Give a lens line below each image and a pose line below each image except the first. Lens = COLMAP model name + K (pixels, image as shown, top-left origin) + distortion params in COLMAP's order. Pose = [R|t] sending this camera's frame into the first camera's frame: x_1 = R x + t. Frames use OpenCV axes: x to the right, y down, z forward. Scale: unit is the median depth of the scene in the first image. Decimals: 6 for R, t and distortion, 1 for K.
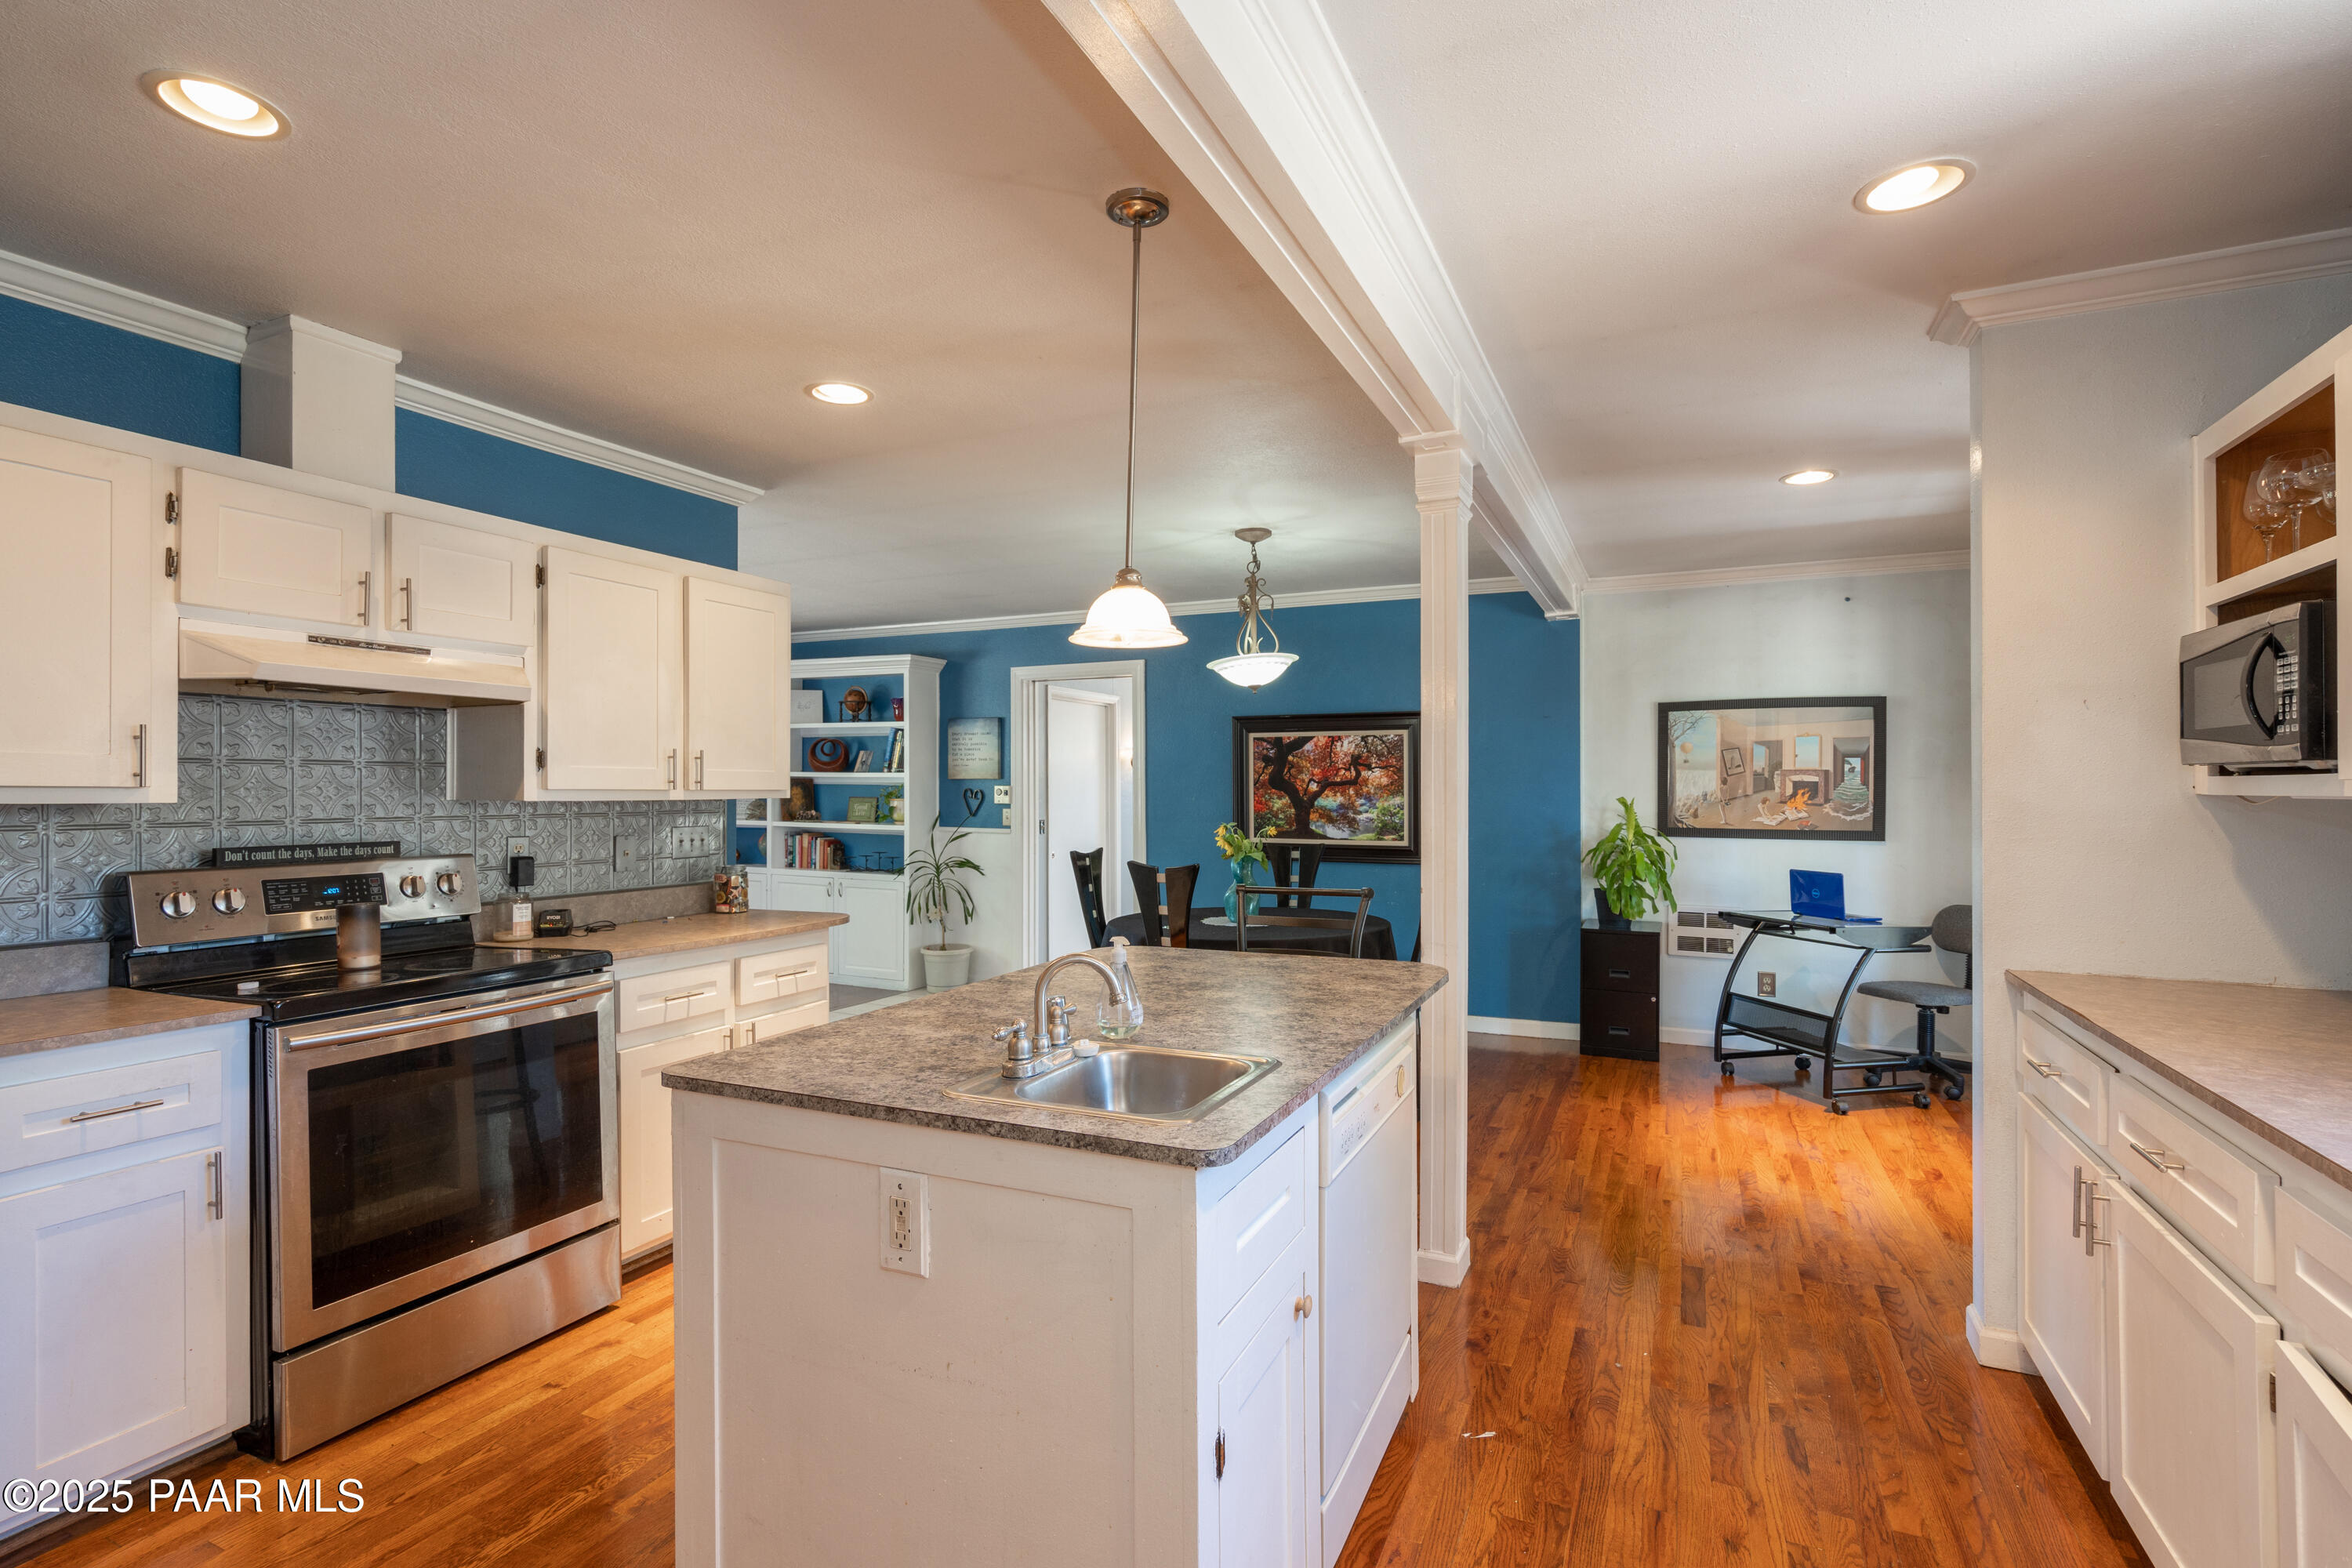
lens RADIAL K [[1061.1, 0, 1175.1], [0, 1061.1, 771.5], [0, 0, 1]] dist [-0.009867, 0.002342]
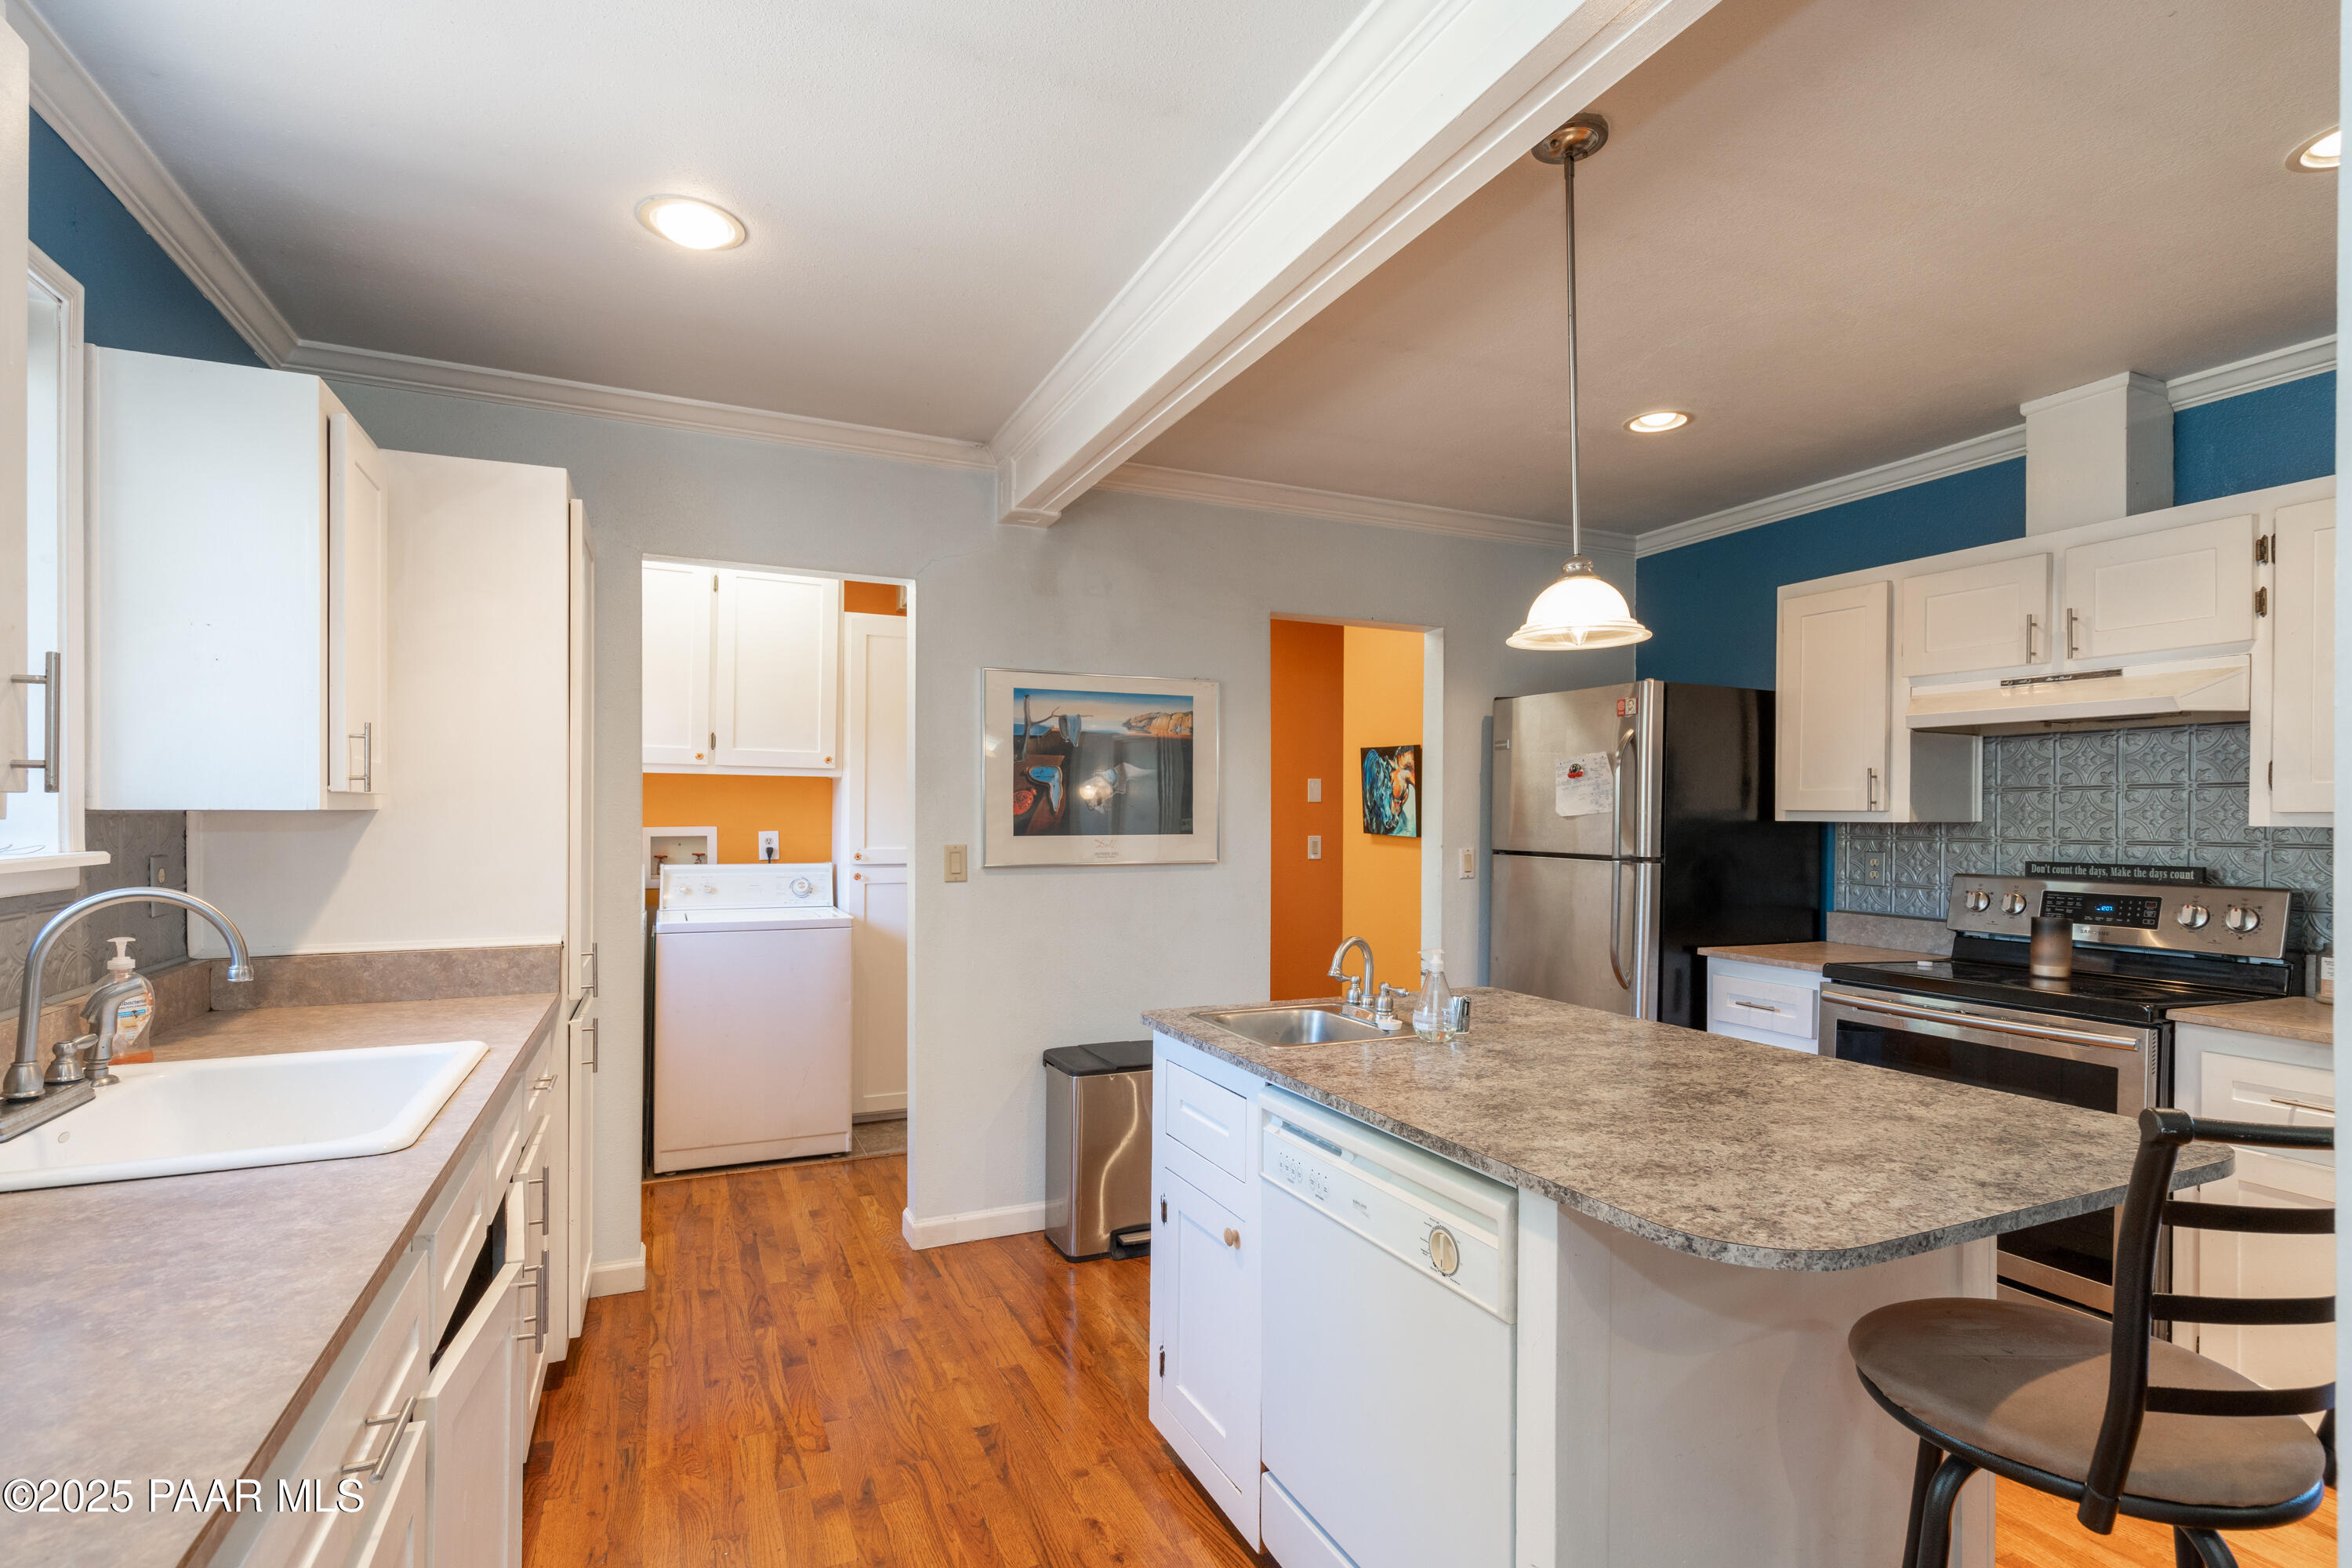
lens RADIAL K [[1061.1, 0, 1172.6], [0, 1061.1, 805.3], [0, 0, 1]] dist [-0.009867, 0.002342]
pose [[-0.633664, -0.005140, -0.773591, 0.618860], [0.012075, 0.999790, -0.016534, 0.015771], [0.773514, -0.019818, -0.633469, 0.952148]]
